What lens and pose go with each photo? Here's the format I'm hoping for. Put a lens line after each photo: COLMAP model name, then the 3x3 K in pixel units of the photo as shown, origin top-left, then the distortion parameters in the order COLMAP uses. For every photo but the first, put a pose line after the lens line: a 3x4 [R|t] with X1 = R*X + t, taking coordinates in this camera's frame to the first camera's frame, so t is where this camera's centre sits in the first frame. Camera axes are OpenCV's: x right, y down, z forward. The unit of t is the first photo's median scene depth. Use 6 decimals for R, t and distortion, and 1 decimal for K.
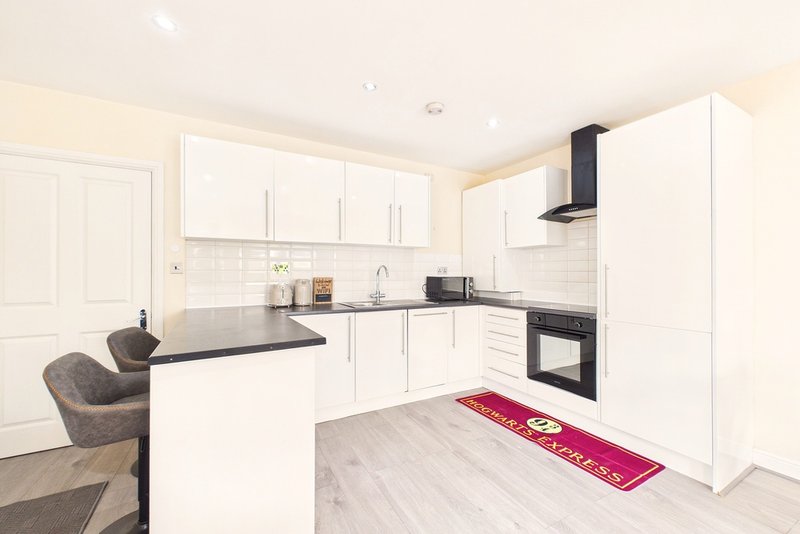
lens RADIAL K [[323.8, 0, 403.1], [0, 323.8, 269.7], [0, 0, 1]] dist [0.002208, -0.000729]
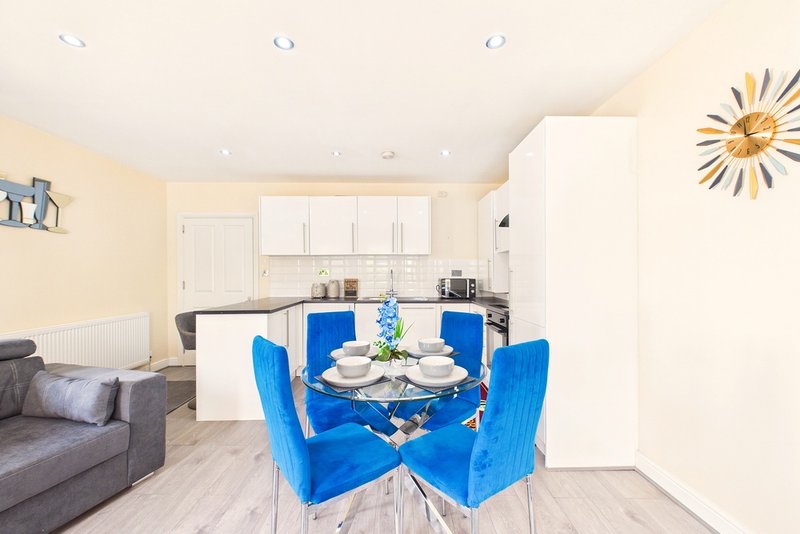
lens RADIAL K [[323.8, 0, 403.9], [0, 323.8, 272.2], [0, 0, 1]] dist [0.002208, -0.000729]
pose [[0.883702, -0.007527, -0.467990, 0.662182], [0.006773, 0.999972, -0.003293, 0.001575], [0.468001, -0.000260, 0.883728, -0.147479]]
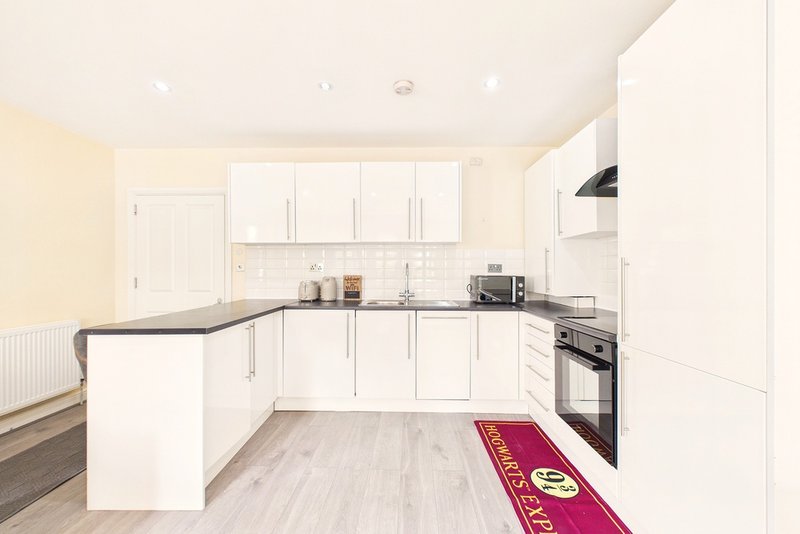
lens RADIAL K [[323.8, 0, 403.2], [0, 323.8, 269.0], [0, 0, 1]] dist [0.002208, -0.000729]
pose [[0.863961, -0.003375, -0.503547, 0.456663], [0.003660, 0.999993, -0.000423, 0.004597], [0.503545, -0.001478, 0.863968, 0.186618]]
